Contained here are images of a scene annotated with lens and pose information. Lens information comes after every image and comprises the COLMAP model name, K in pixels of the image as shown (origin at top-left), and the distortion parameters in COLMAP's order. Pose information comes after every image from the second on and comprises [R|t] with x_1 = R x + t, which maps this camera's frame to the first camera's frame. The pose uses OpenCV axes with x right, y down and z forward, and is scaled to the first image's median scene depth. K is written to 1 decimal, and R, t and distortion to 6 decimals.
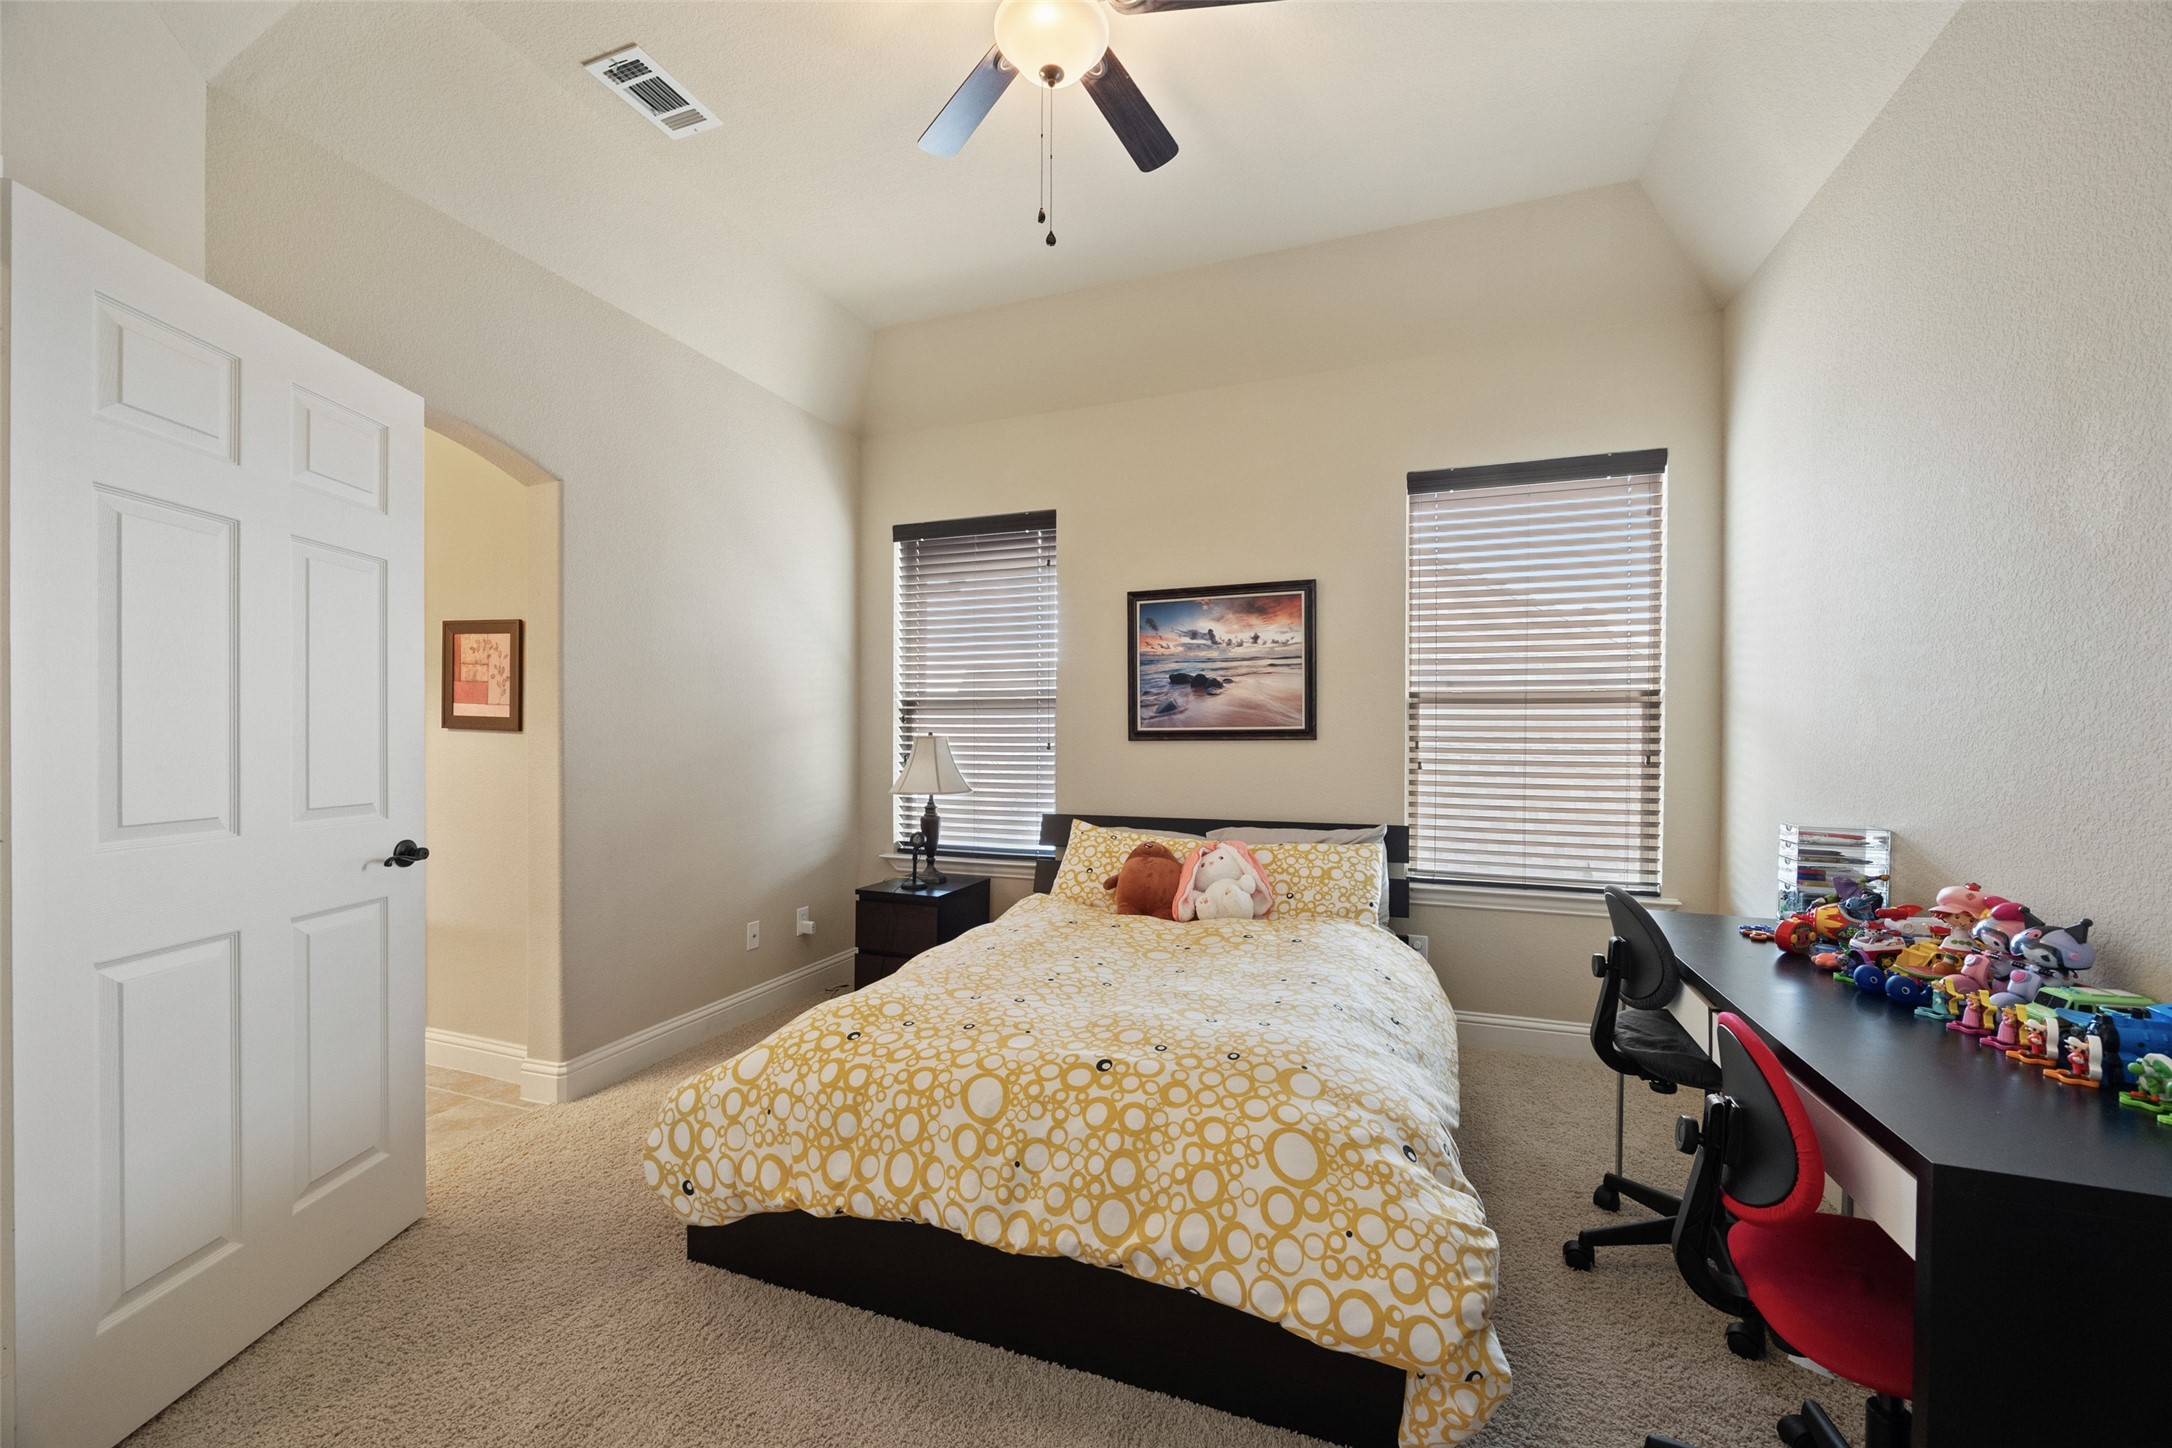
lens RADIAL K [[838.3, 0, 1086.7], [0, 838.3, 734.2], [0, 0, 1]] dist [-0.002994, 0.000472]
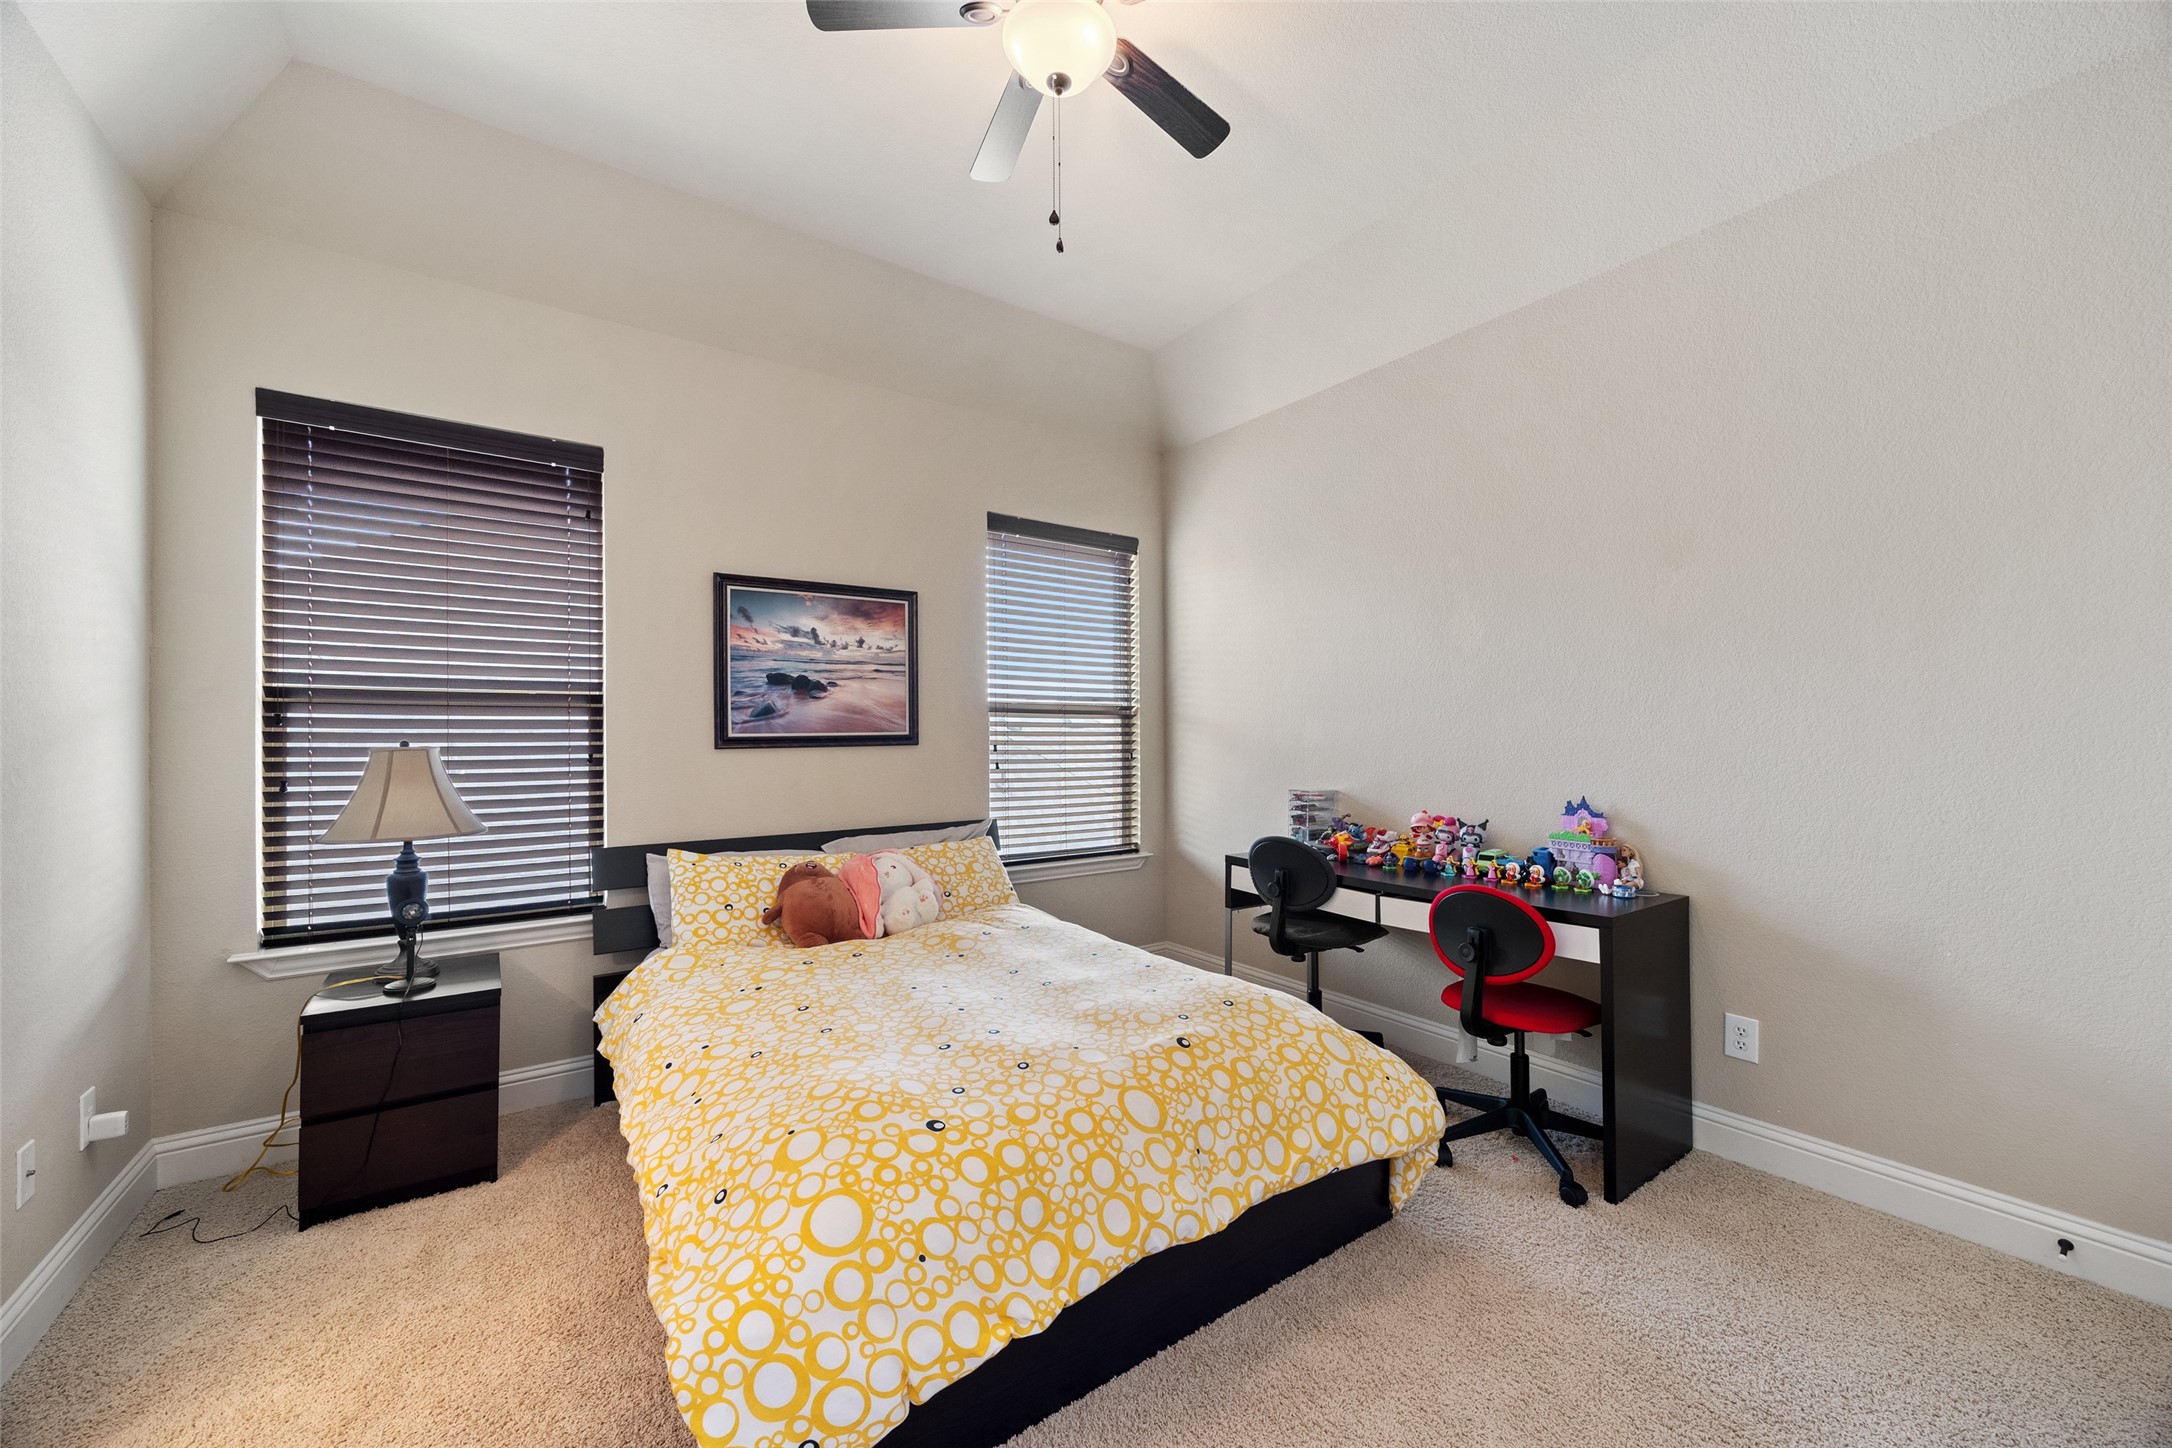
lens RADIAL K [[838.3, 0, 1092.2], [0, 838.3, 718.4], [0, 0, 1]] dist [-0.002994, 0.000472]
pose [[0.550852, 0.012678, 0.834507, -0.828904], [0.005595, 0.999806, -0.018882, -0.009370], [-0.834584, 0.015070, 0.550674, 0.415979]]
